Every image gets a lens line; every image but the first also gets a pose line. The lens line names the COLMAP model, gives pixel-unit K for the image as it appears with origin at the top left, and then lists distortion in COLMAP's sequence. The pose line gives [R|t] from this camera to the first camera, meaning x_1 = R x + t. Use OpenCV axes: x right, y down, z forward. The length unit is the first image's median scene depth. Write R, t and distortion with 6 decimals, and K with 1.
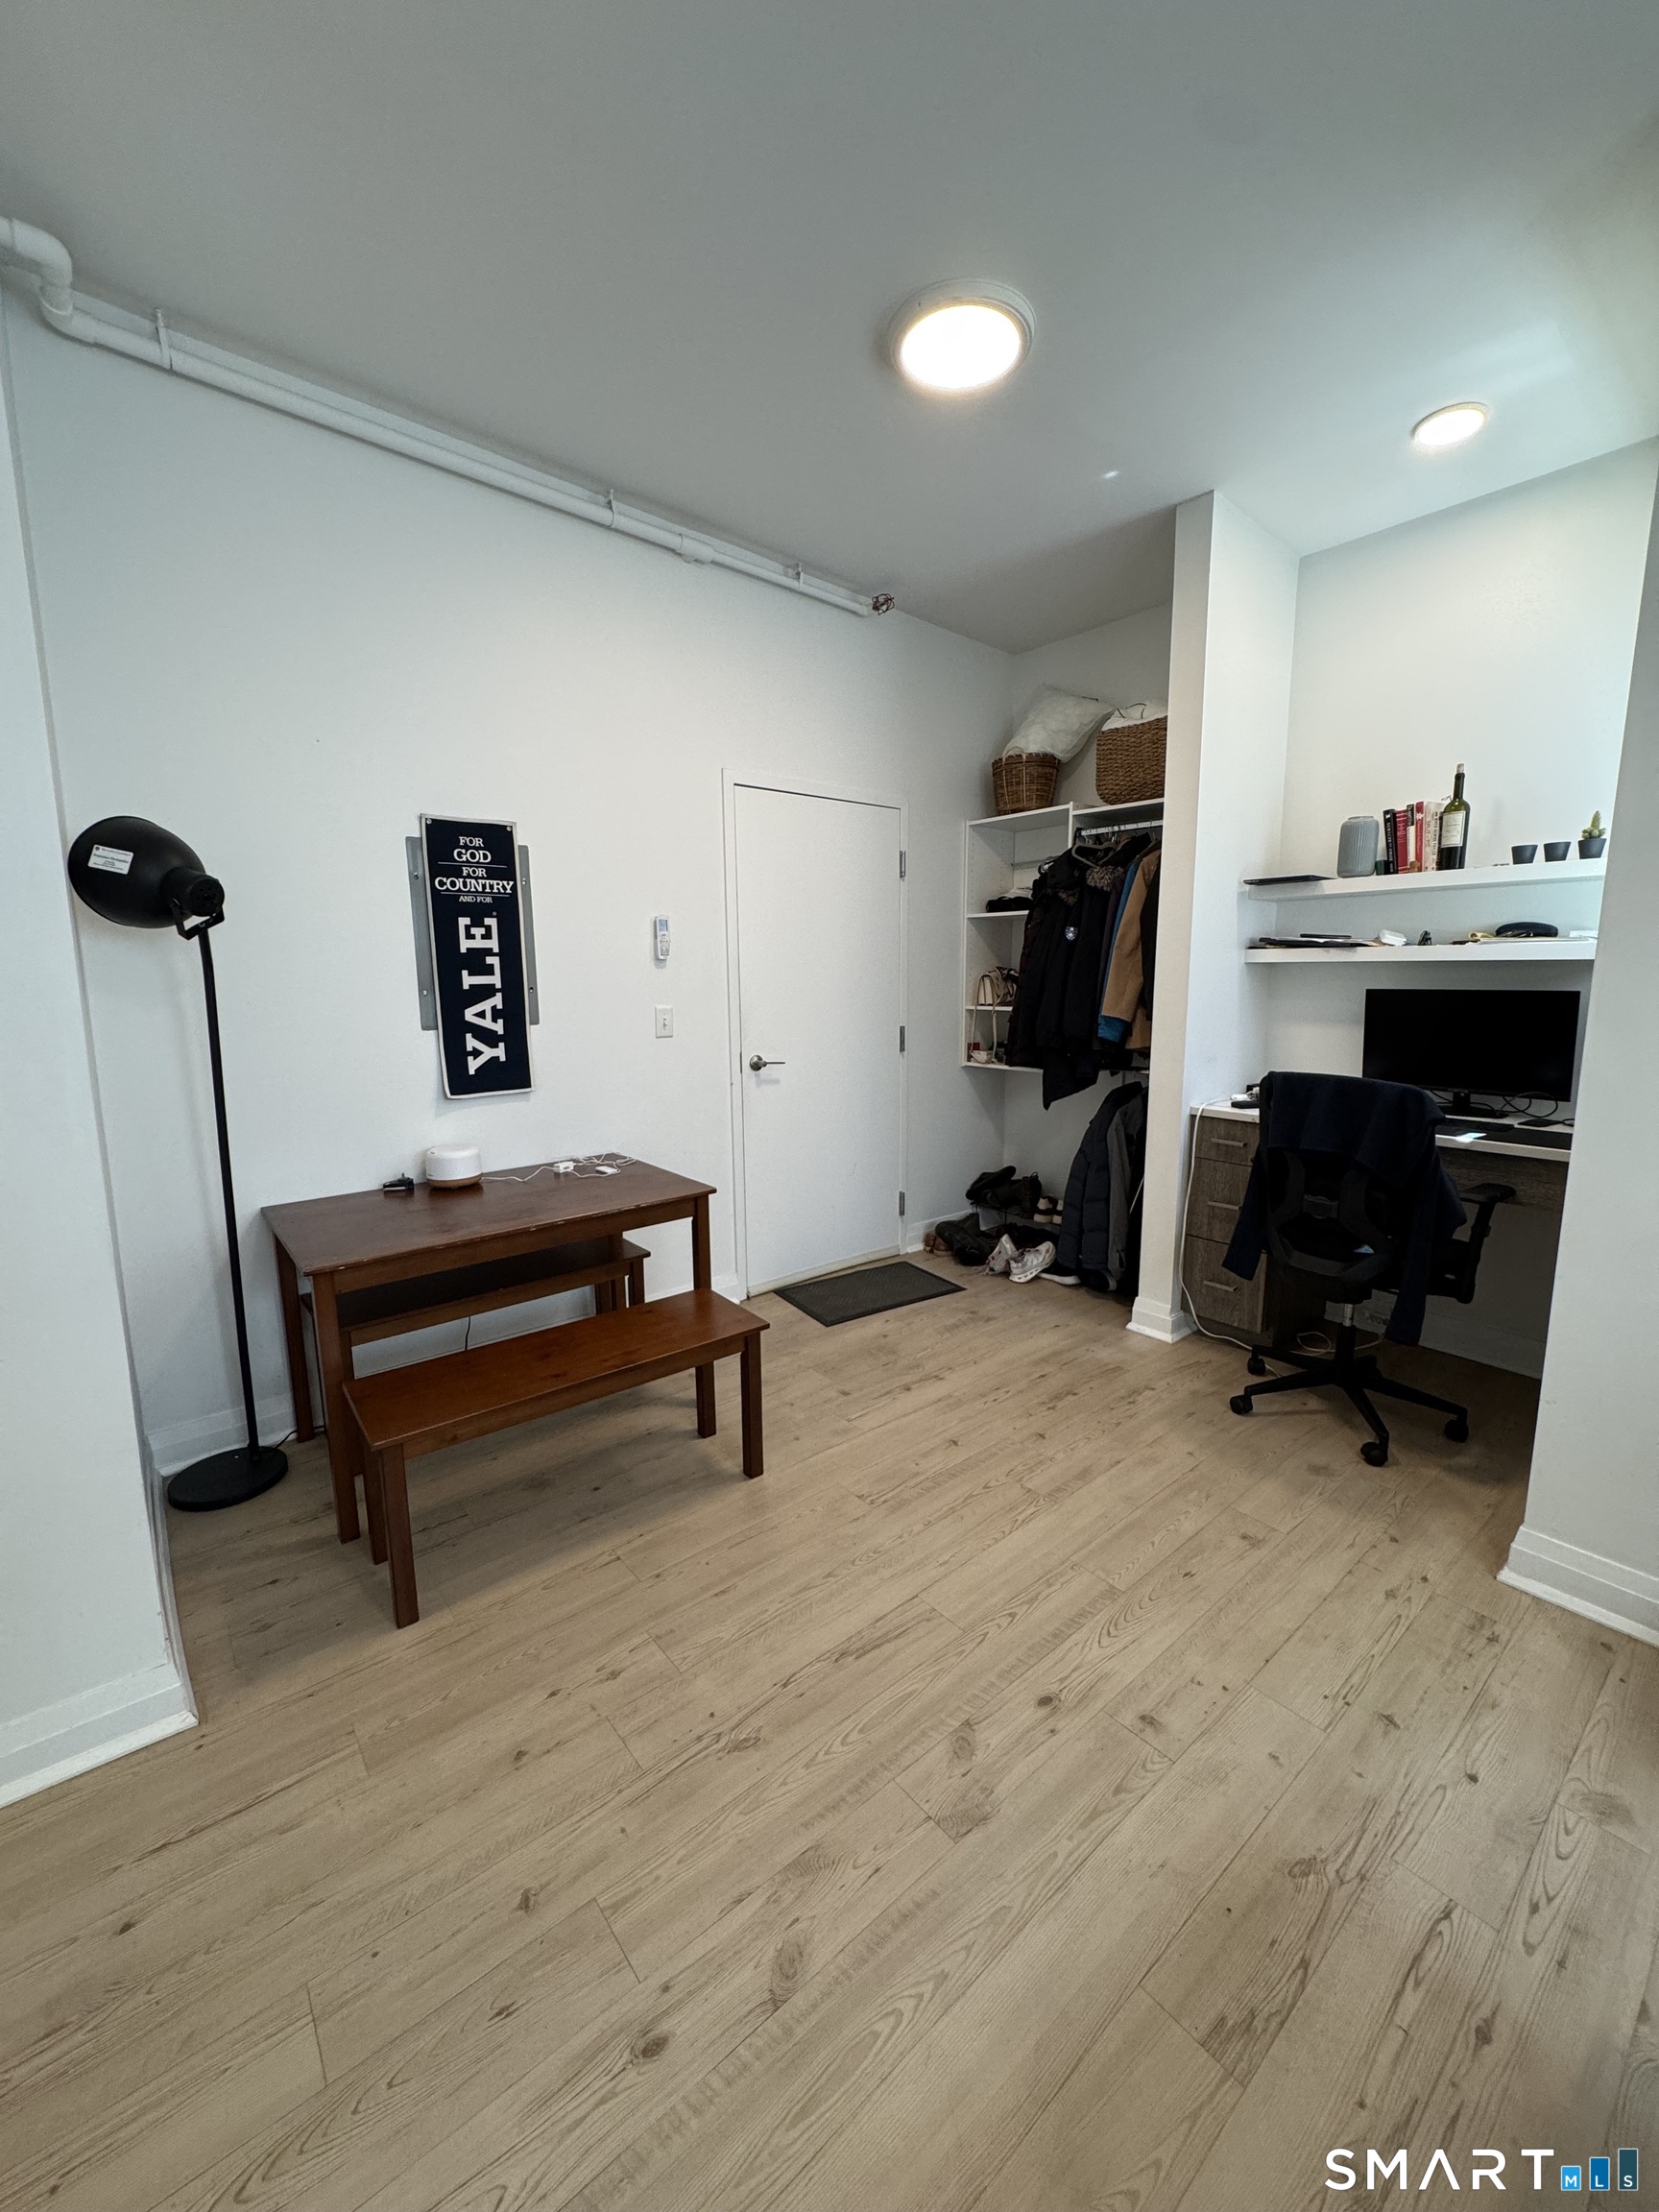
lens RADIAL K [[875.9, 0, 833.1], [0, 875.9, 1109.9], [0, 0, 1]] dist [-0.003264, -0.000135]
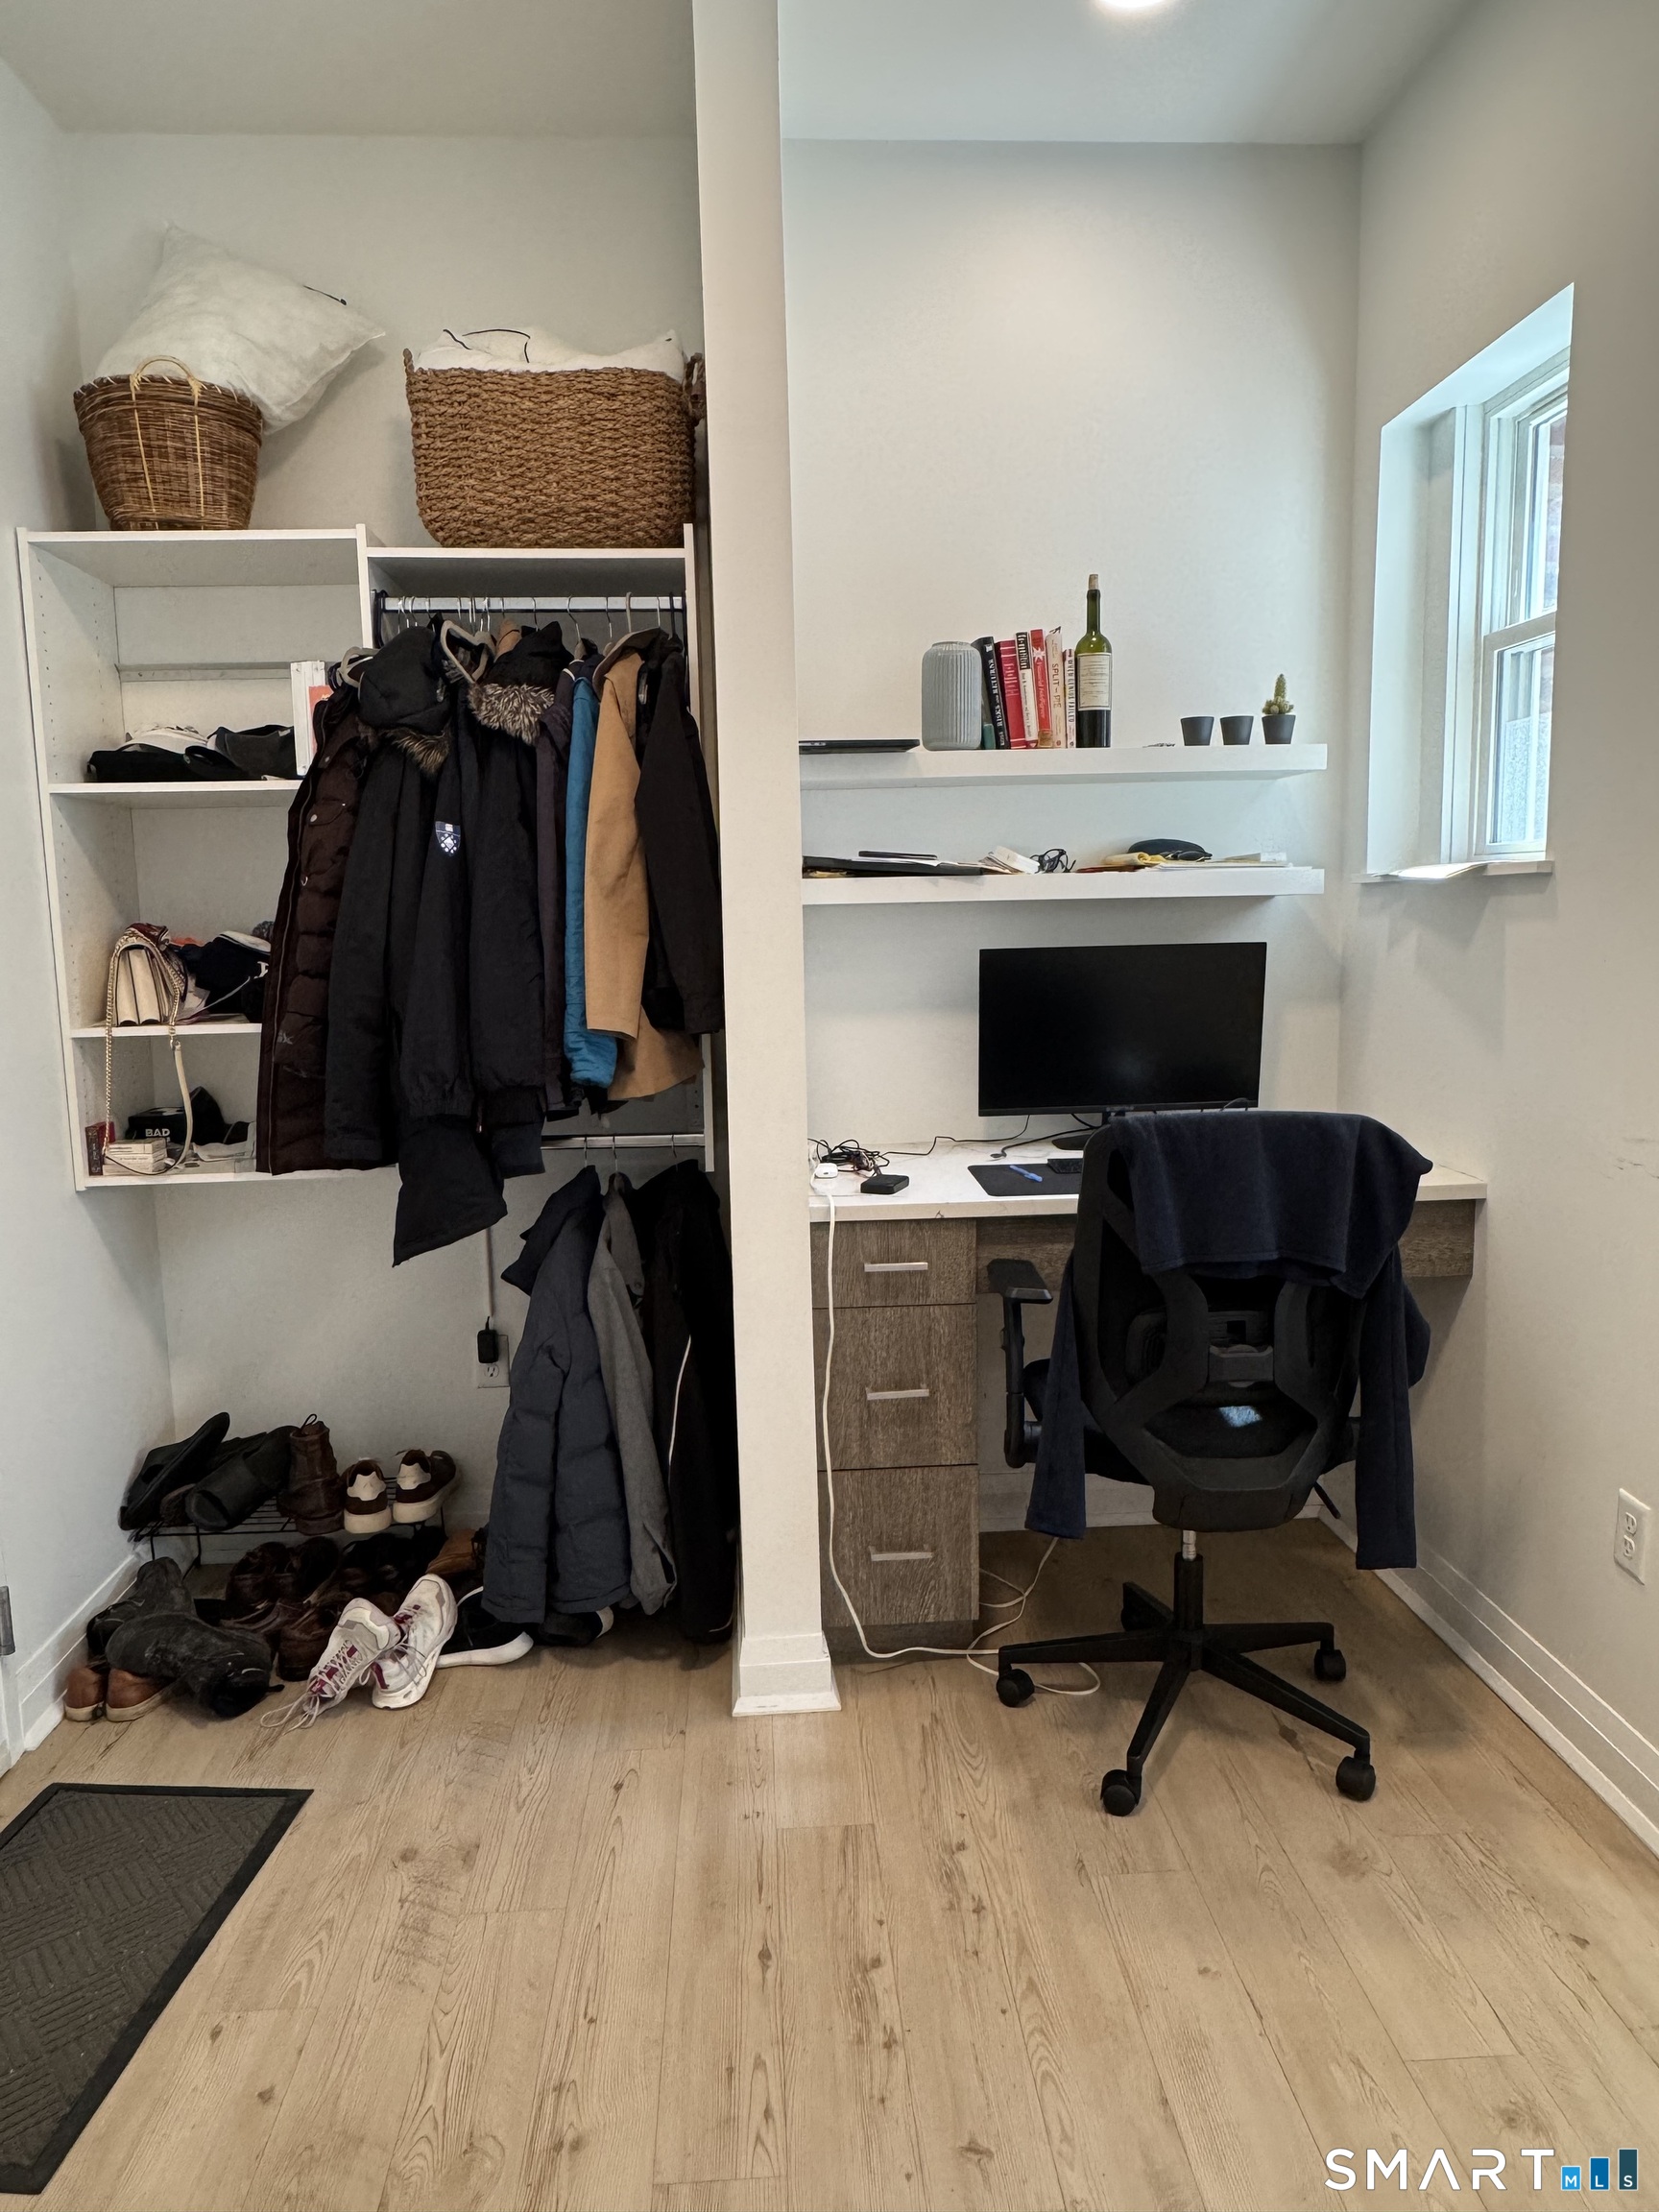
lens RADIAL K [[1431.0, 0, 829.8], [0, 1431.0, 1099.6], [0, 0, 1]] dist [-0.002035, 0.004298]
pose [[0.596716, -0.113793, 0.794343, -0.180488], [0.144311, 0.988973, 0.033267, -0.079430], [-0.789370, 0.094782, 0.606557, 0.479389]]
